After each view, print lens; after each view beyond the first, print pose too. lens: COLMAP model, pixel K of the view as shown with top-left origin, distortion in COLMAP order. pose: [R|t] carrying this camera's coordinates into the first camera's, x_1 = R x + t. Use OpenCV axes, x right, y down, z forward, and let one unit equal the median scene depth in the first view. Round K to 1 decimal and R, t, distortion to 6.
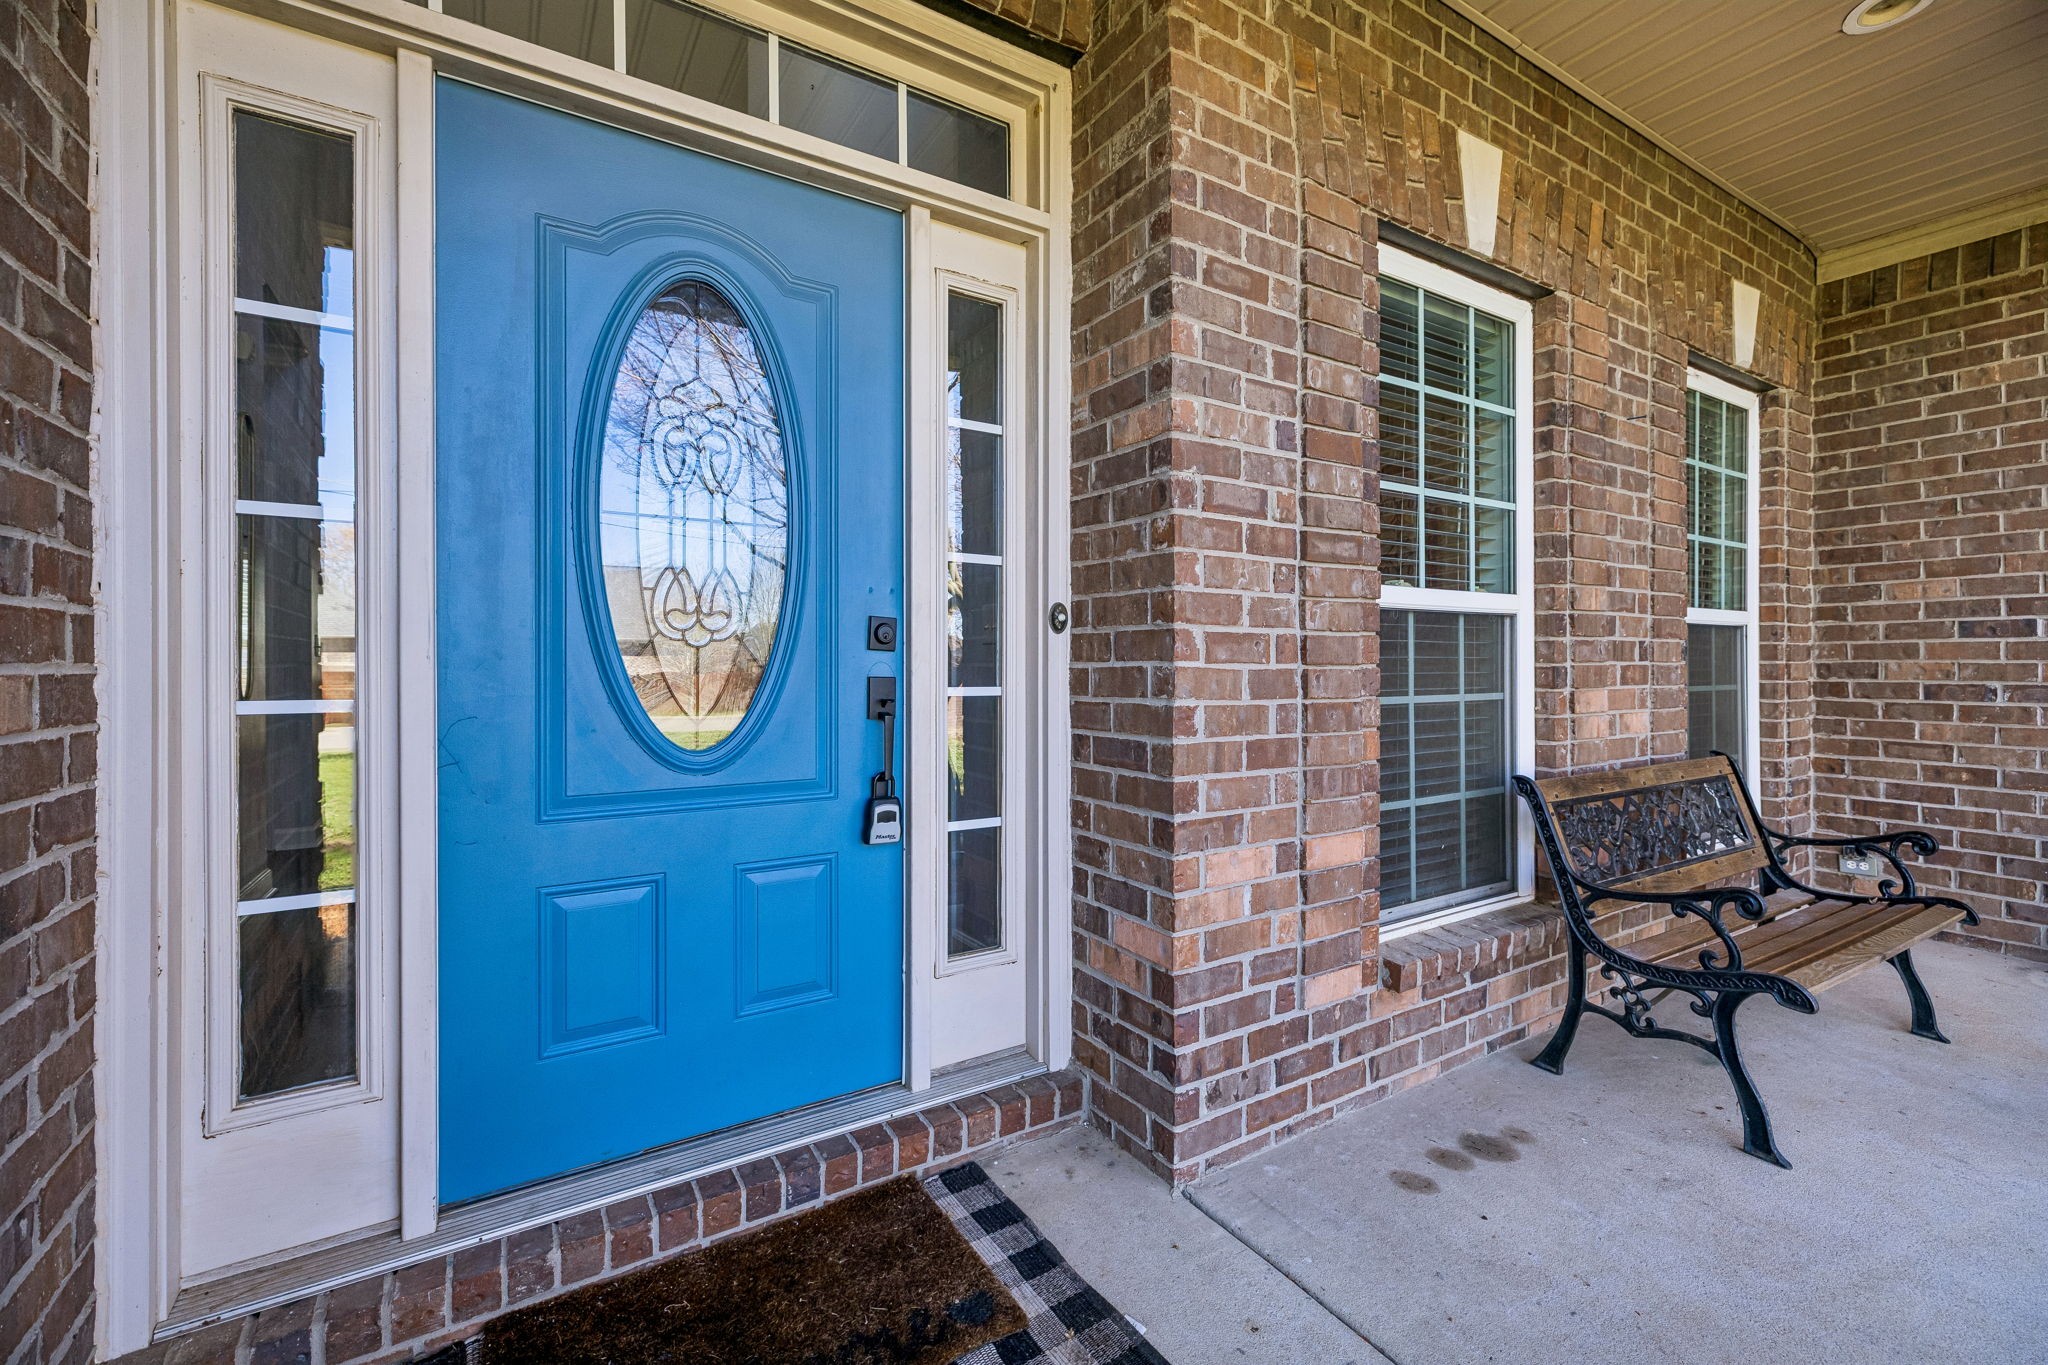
lens RADIAL K [[858.1, 0, 1032.6], [0, 858.1, 662.0], [0, 0, 1]] dist [-0.001205, -0.000154]
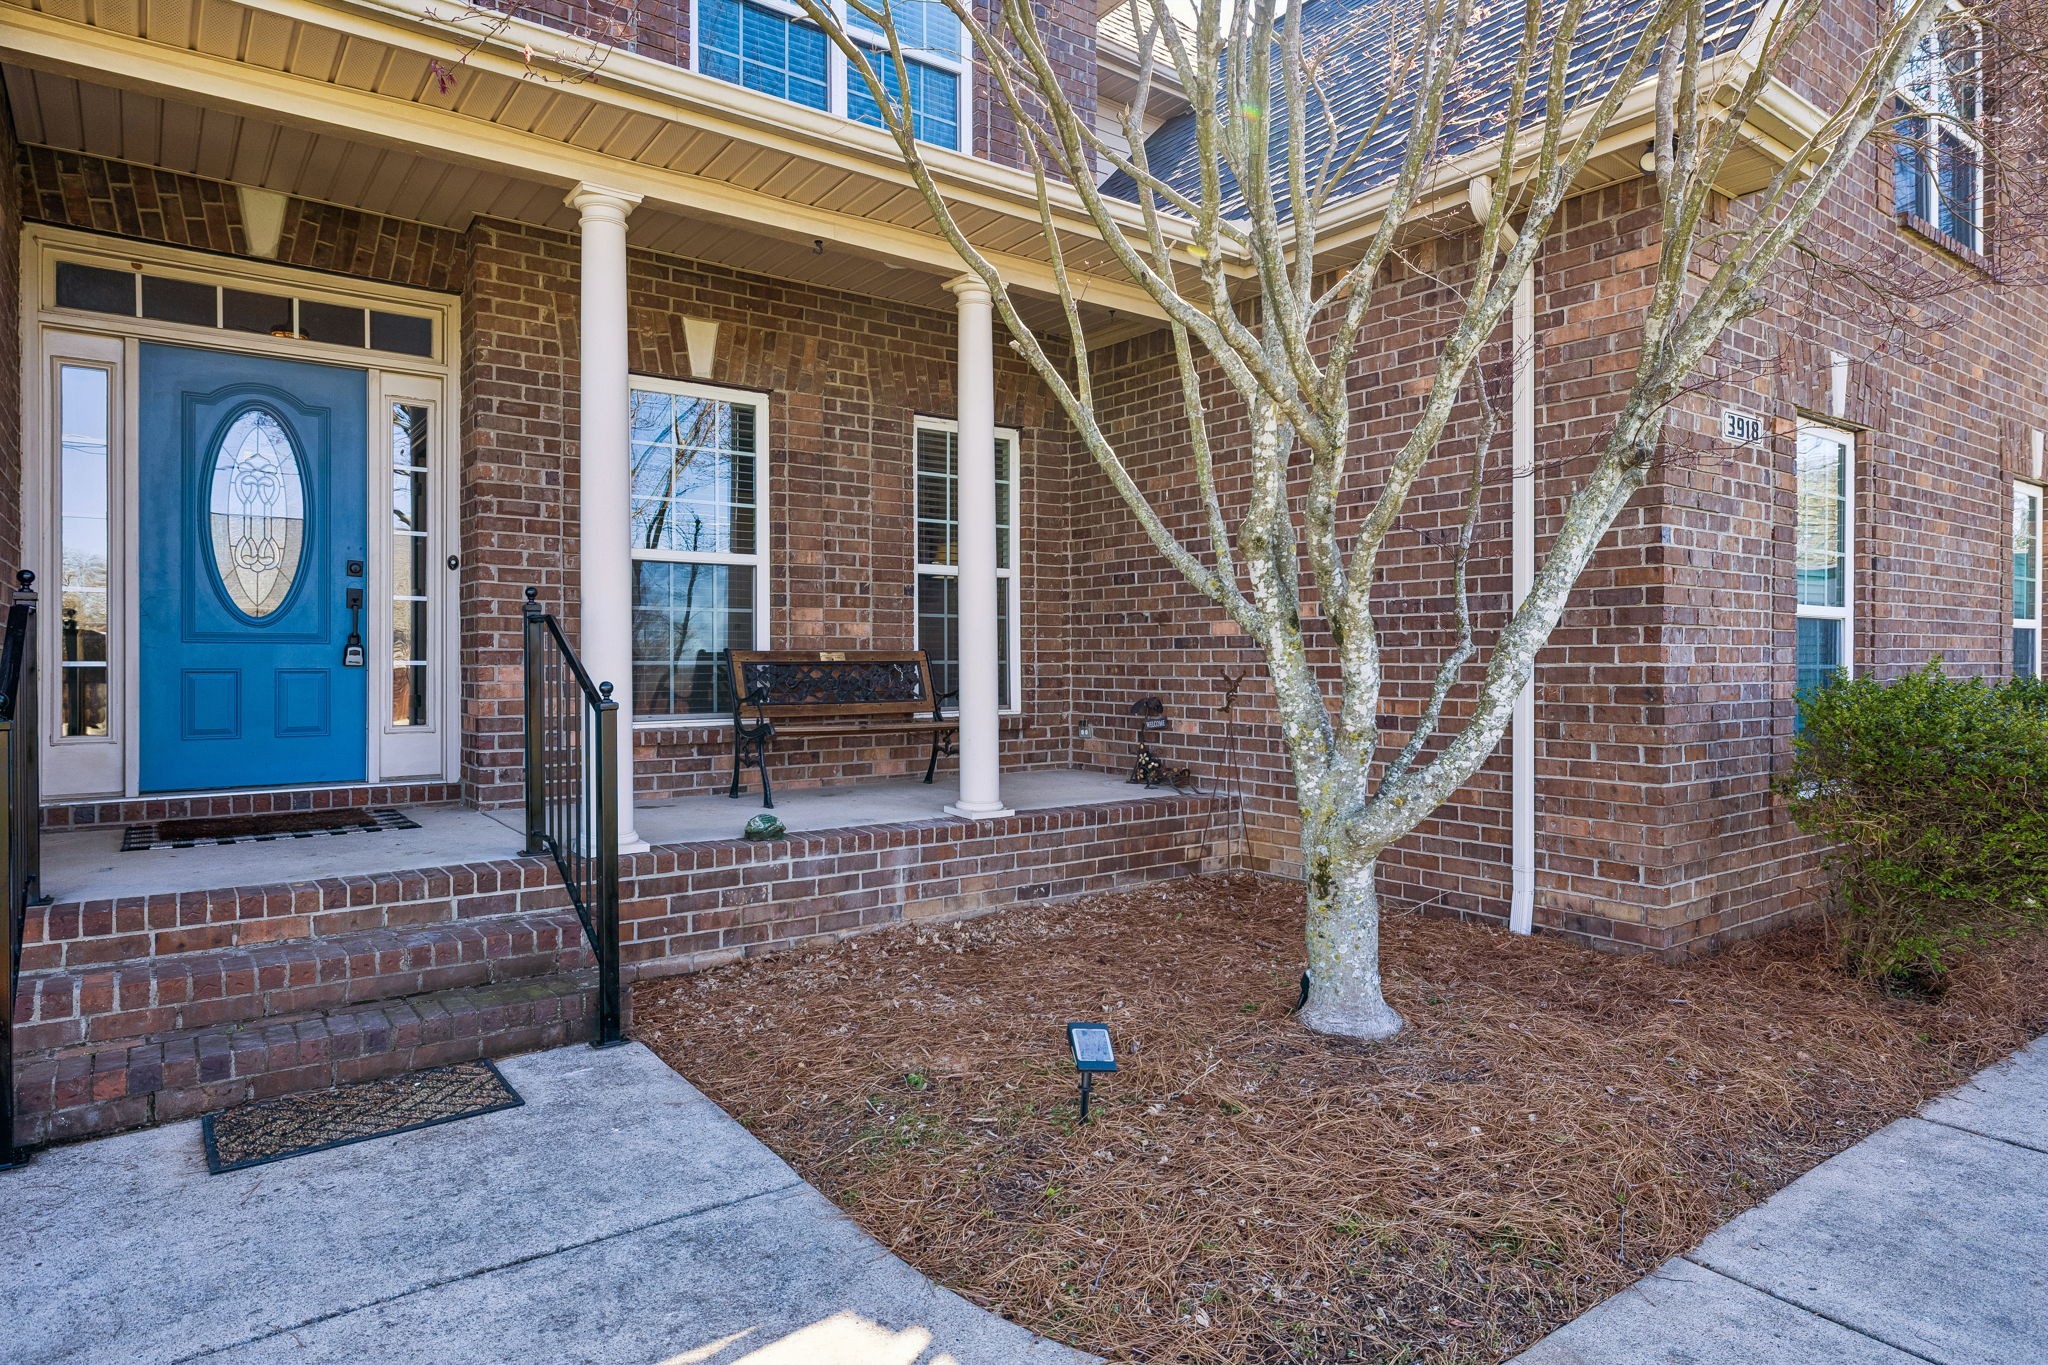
lens RADIAL K [[1171.4, 0, 1027.3], [0, 1171.4, 653.7], [0, 0, 1]] dist [0.001402, -0.000672]
pose [[0.996119, 0.002305, 0.087984, 1.247564], [-0.002167, 0.999996, -0.001670, 0.182575], [-0.087988, 0.001473, 0.996120, -2.072193]]
